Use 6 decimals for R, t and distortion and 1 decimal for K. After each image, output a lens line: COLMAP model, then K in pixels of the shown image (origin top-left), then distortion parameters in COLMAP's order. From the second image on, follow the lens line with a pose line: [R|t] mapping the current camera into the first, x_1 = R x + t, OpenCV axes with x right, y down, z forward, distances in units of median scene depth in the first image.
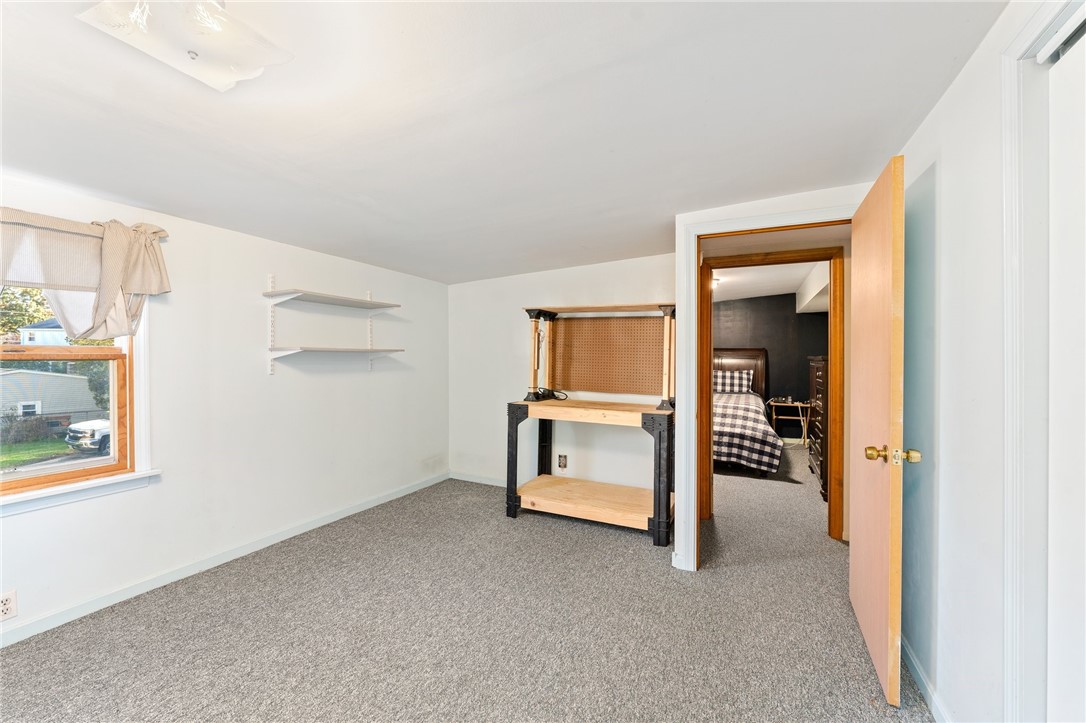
lens RADIAL K [[437.5, 0, 543.1], [0, 437.5, 358.9], [0, 0, 1]] dist [-0.000117, 0.000090]
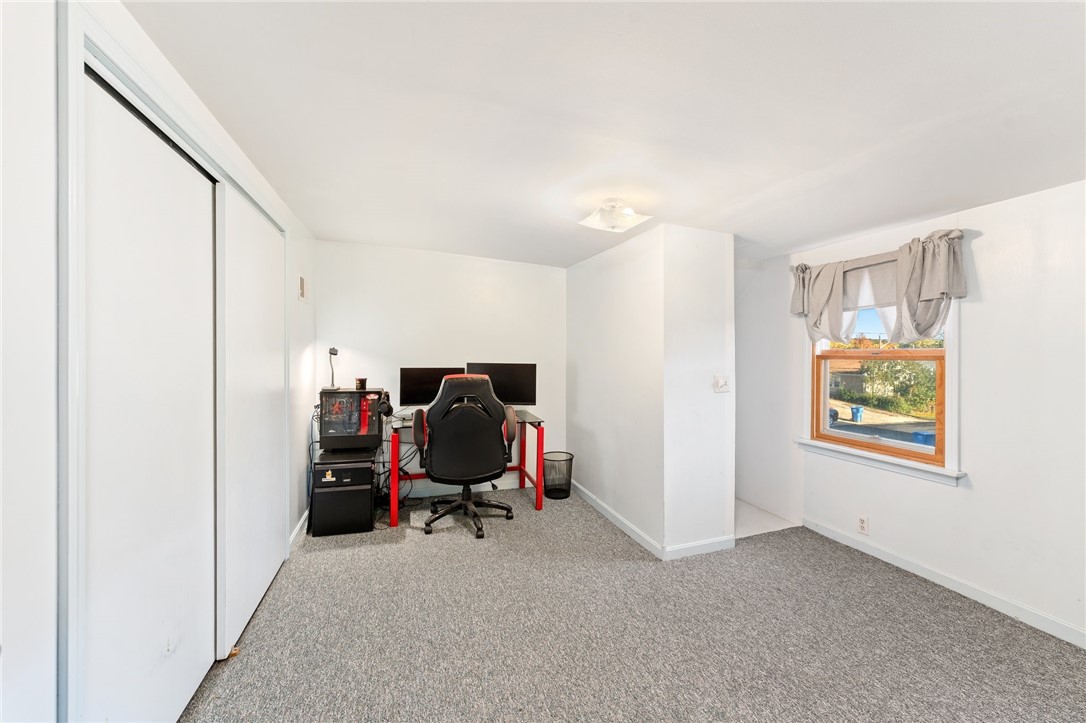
lens RADIAL K [[437.5, 0, 543.4], [0, 437.5, 359.4], [0, 0, 1]] dist [-0.000117, 0.000090]
pose [[-0.734907, 0.002773, -0.678162, 0.492172], [-0.001958, 0.999979, 0.006211, -0.006029], [0.678165, 0.005893, -0.734886, 1.140343]]
